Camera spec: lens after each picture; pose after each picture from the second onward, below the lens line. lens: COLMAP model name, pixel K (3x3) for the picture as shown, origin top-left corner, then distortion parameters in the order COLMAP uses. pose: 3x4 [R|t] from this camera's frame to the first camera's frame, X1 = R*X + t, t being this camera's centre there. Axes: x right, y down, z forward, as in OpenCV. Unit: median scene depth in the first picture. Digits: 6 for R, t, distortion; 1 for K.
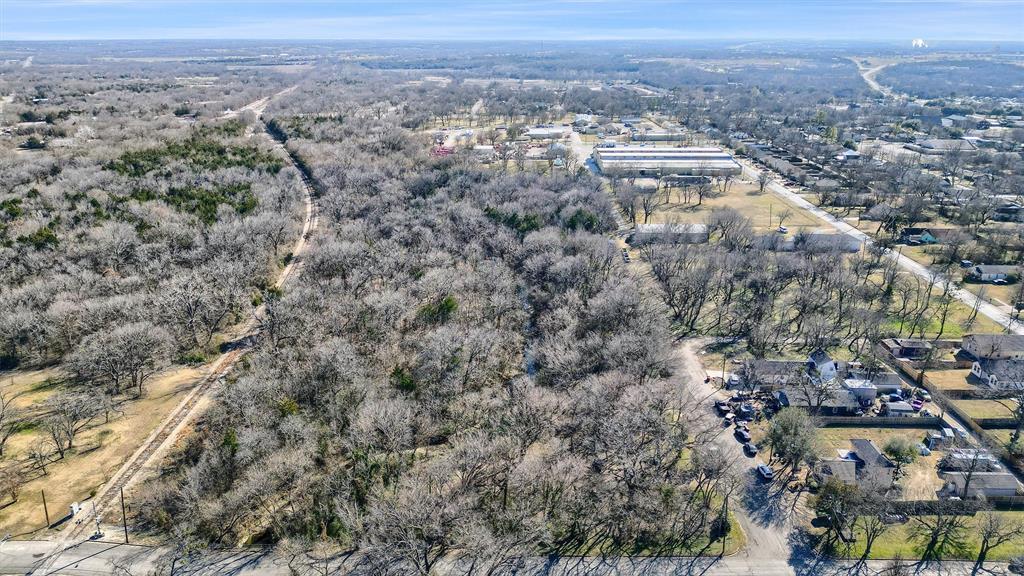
lens RADIAL K [[723.5, 0, 509.6], [0, 723.5, 286.4], [0, 0, 1]] dist [0.056965, -0.055232]
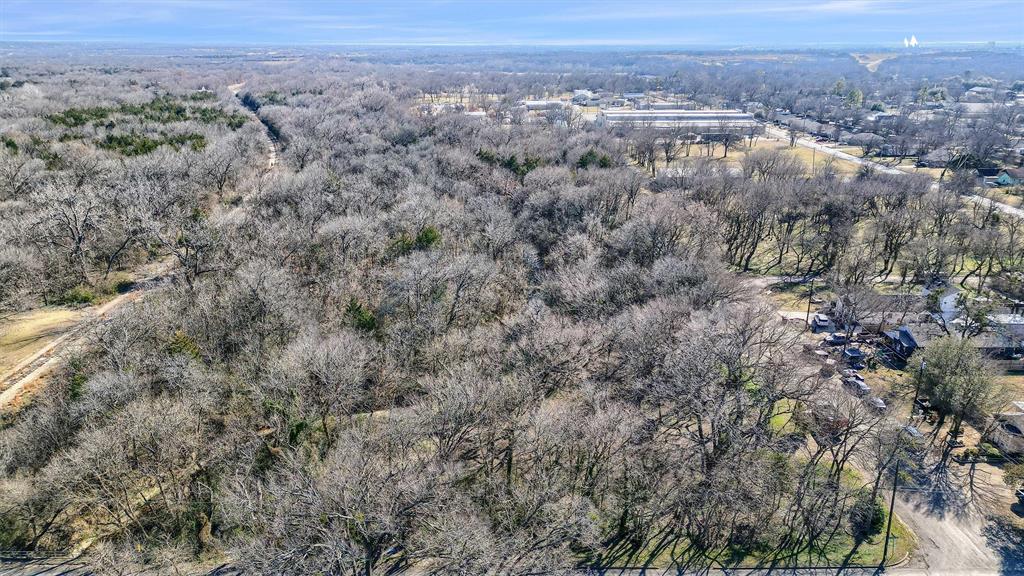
lens RADIAL K [[723.5, 0, 516.0], [0, 723.5, 295.6], [0, 0, 1]] dist [0.056965, -0.055232]
pose [[0.999815, 0.000157, 0.019224, -0.008353], [-0.000273, 0.999982, 0.006038, 0.091136], [-0.019223, -0.006042, 0.999797, 0.257729]]
